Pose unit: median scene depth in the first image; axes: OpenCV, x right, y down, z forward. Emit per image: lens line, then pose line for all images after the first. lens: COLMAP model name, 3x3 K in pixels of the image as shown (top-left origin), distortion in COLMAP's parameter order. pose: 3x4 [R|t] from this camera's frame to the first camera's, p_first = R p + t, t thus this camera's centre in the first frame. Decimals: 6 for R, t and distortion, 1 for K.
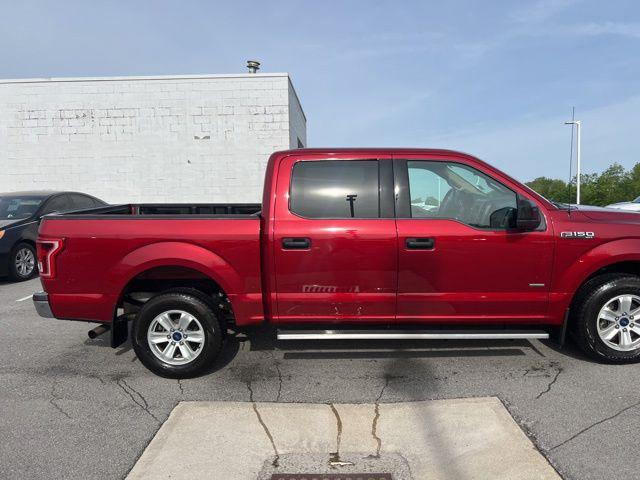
lens RADIAL K [[480.5, 0, 325.4], [0, 480.5, 235.6], [0, 0, 1]] dist [0.051066, -0.051600]
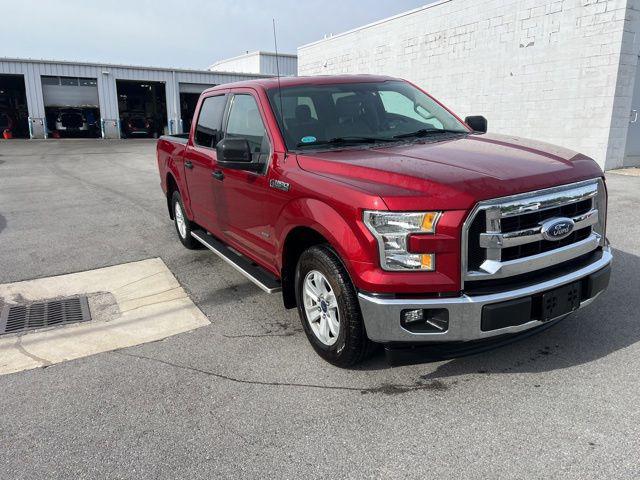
lens RADIAL K [[480.5, 0, 326.4], [0, 480.5, 237.9], [0, 0, 1]] dist [0.051066, -0.051600]
pose [[0.501058, 0.213148, -0.838754, 1.207052], [-0.052912, 0.974927, 0.216145, -0.087886], [0.863794, -0.063921, 0.499773, 0.627913]]
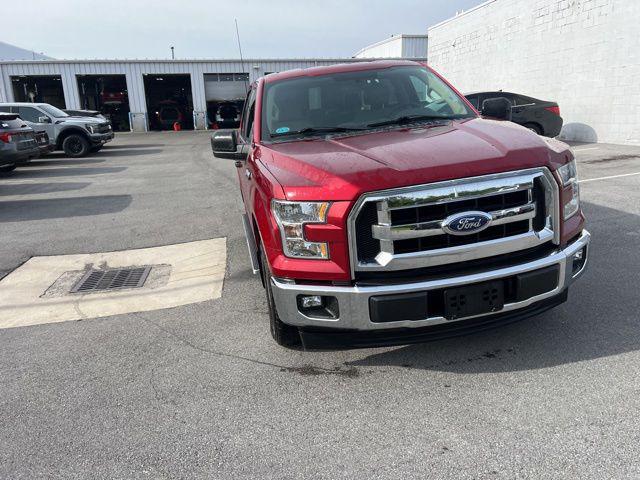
lens RADIAL K [[480.5, 0, 325.0], [0, 480.5, 238.1], [0, 0, 1]] dist [0.051066, -0.051600]
pose [[0.212191, 0.255275, -0.943297, 1.350113], [-0.018007, 0.966136, 0.257405, -0.109628], [0.977062, -0.037633, 0.209602, 0.907800]]
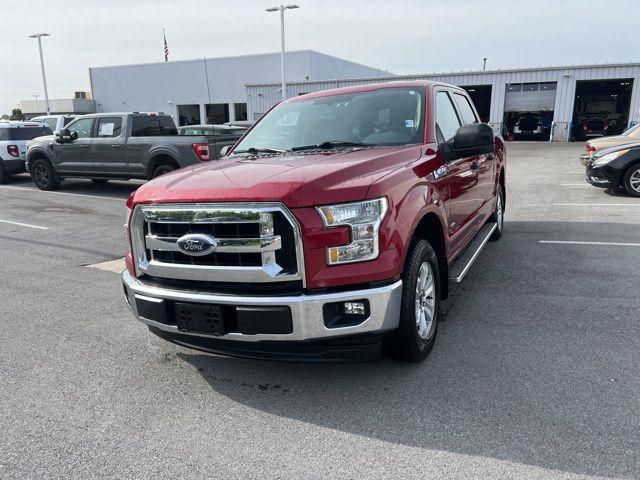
lens RADIAL K [[480.5, 0, 326.7], [0, 480.5, 241.7], [0, 0, 1]] dist [0.051066, -0.051600]
pose [[-0.424938, 0.224569, -0.876924, 1.297237], [-0.028948, 0.964872, 0.261120, -0.147869], [0.904759, 0.136345, -0.403510, 1.599357]]
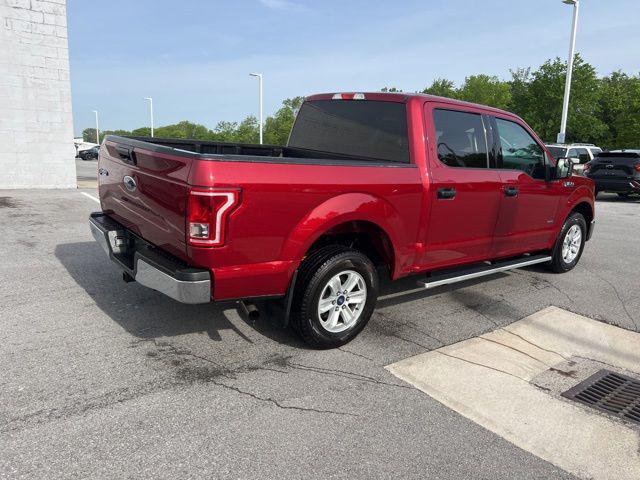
lens RADIAL K [[480.5, 0, 325.0], [0, 480.5, 238.9], [0, 0, 1]] dist [0.051066, -0.051600]
pose [[0.758549, -0.072964, 0.647518, -0.882190], [-0.008933, 0.992453, 0.122297, -0.007975], [-0.651554, -0.098552, 0.752173, 0.377278]]
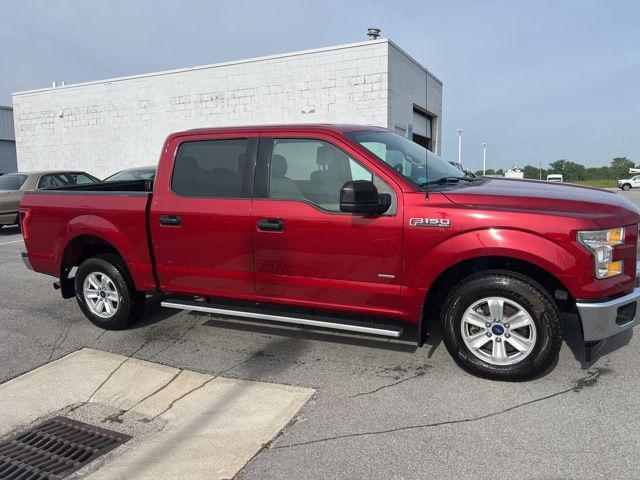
lens RADIAL K [[480.5, 0, 325.3], [0, 480.5, 237.4], [0, 0, 1]] dist [0.051066, -0.051600]
pose [[0.912963, 0.050769, -0.404871, 0.663076], [-0.022300, 0.996955, 0.074728, -0.031104], [0.407432, -0.059196, 0.911315, 0.148924]]
